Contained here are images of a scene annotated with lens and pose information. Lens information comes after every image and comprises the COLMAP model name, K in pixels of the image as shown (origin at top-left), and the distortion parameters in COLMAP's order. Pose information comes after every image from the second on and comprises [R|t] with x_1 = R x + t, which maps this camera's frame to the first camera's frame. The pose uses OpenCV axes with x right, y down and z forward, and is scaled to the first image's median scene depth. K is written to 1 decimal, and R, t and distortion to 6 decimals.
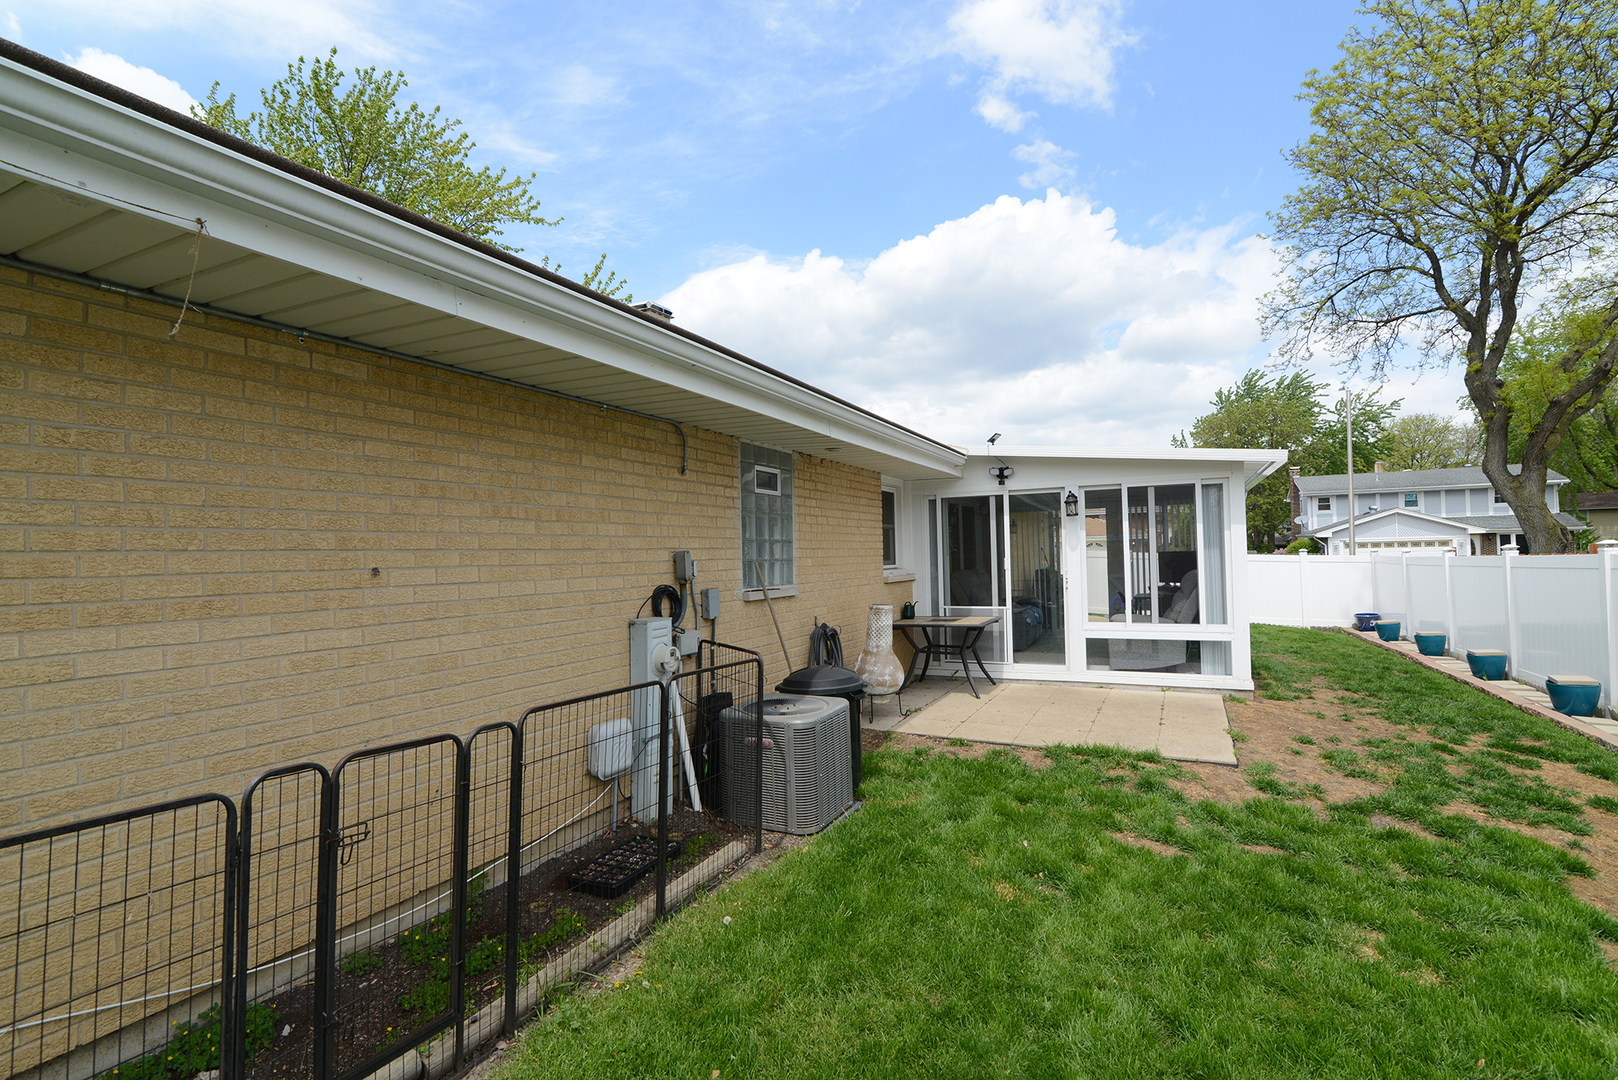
lens RADIAL K [[774.4, 0, 805.6], [0, 774.4, 536.5], [0, 0, 1]] dist [-0.002638, -0.000192]
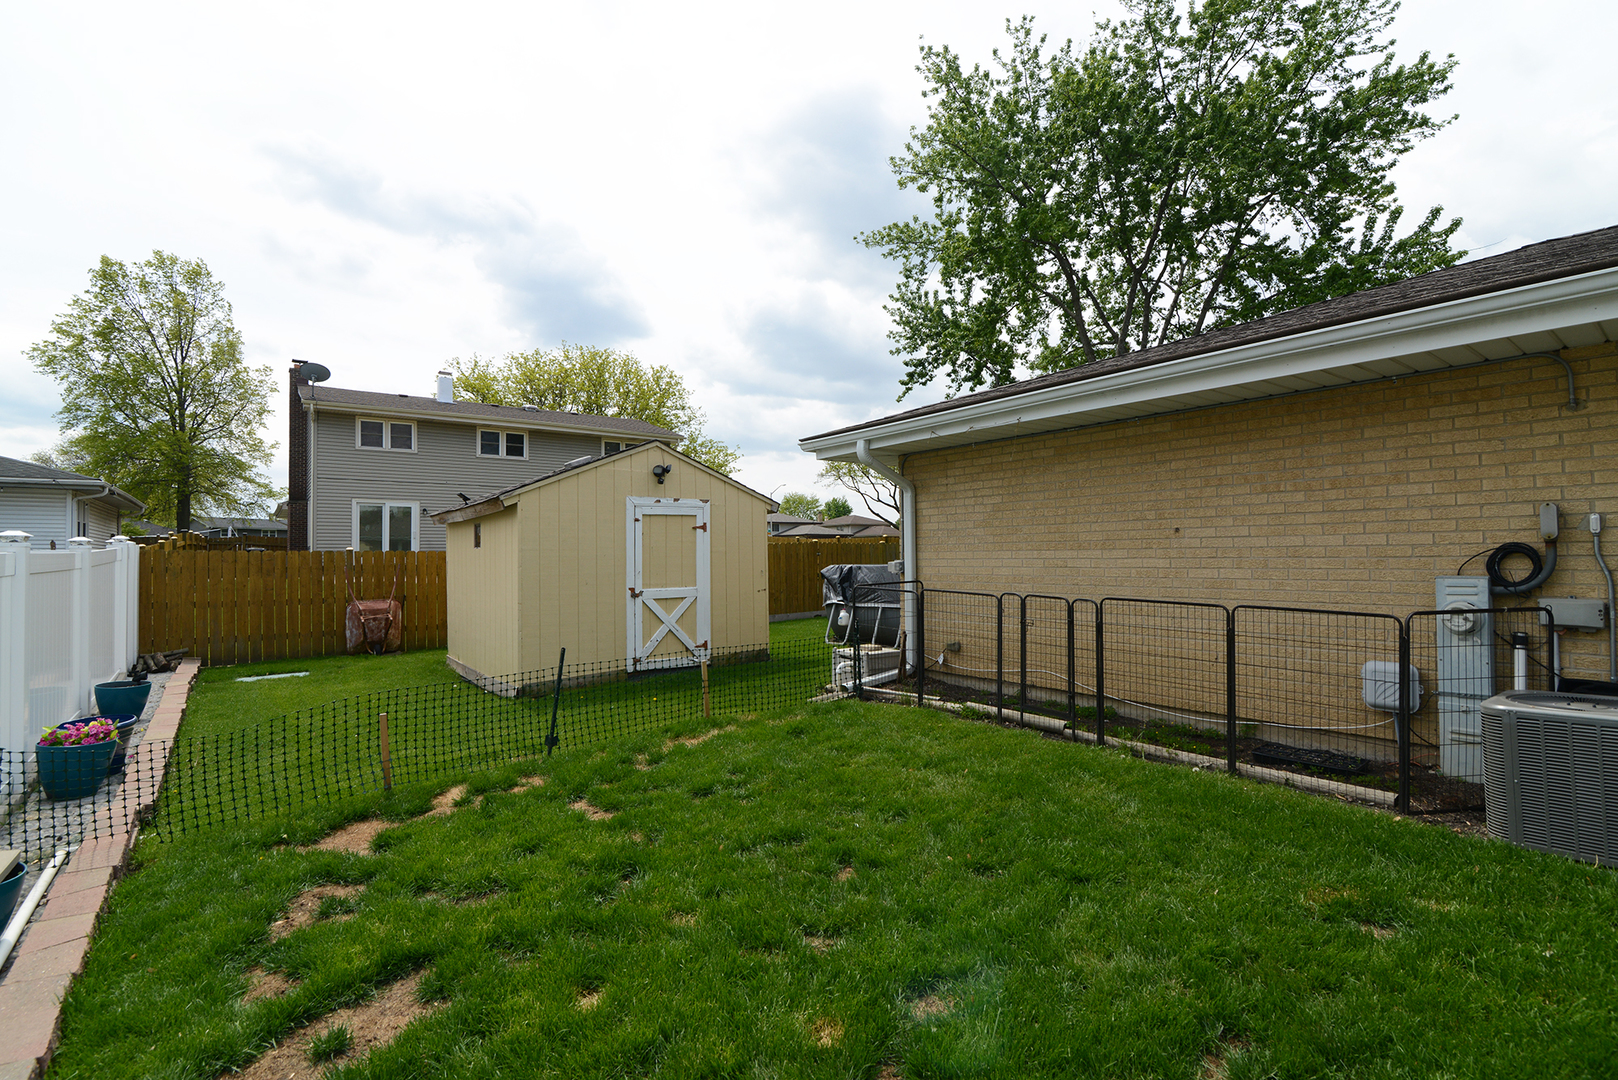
lens RADIAL K [[743.8, 0, 804.3], [0, 743.8, 536.2], [0, 0, 1]] dist [-0.001959, -0.000157]
pose [[-0.447417, 0.002847, -0.894321, 1.454875], [0.042534, 0.998931, -0.018099, 0.054106], [0.893313, -0.046137, -0.447060, 0.981577]]
